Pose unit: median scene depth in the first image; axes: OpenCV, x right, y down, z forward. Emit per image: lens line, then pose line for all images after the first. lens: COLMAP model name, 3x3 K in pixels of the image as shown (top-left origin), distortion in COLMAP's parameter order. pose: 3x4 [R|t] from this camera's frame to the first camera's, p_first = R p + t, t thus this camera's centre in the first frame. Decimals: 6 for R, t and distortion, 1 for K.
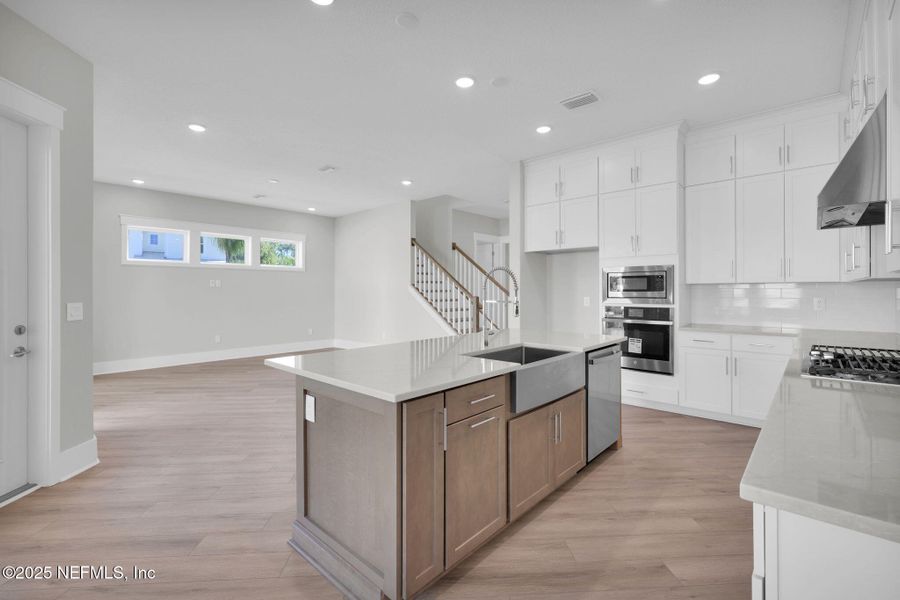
lens RADIAL K [[401.5, 0, 456.7], [0, 401.5, 299.3], [0, 0, 1]] dist [0.000860, -0.000003]
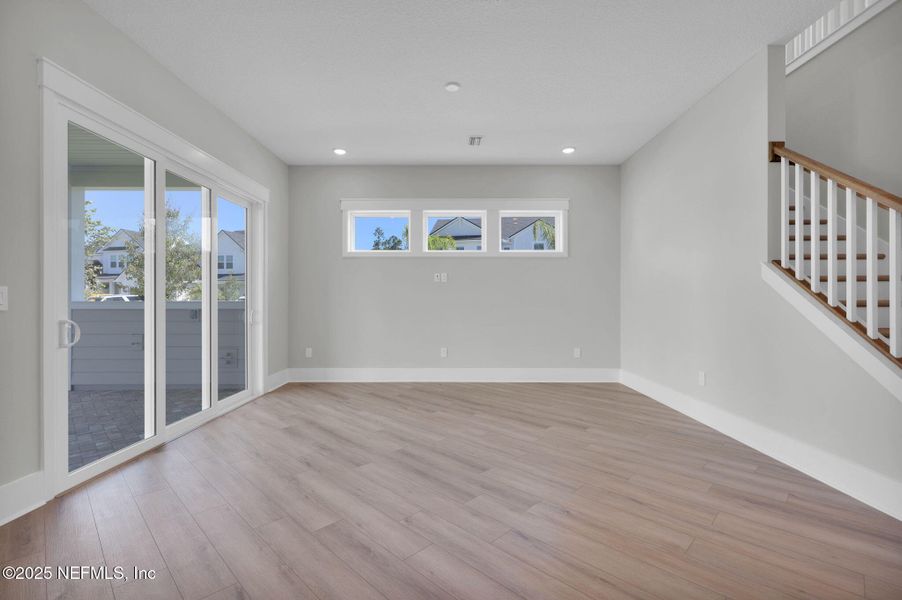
lens RADIAL K [[402.4, 0, 452.5], [0, 402.4, 299.5], [0, 0, 1]] dist [0.000860, -0.000003]
pose [[0.662067, 0.001122, -0.749443, -0.023975], [-0.015714, 0.999800, -0.012385, 0.010112], [0.749280, 0.019977, 0.661953, 0.514645]]
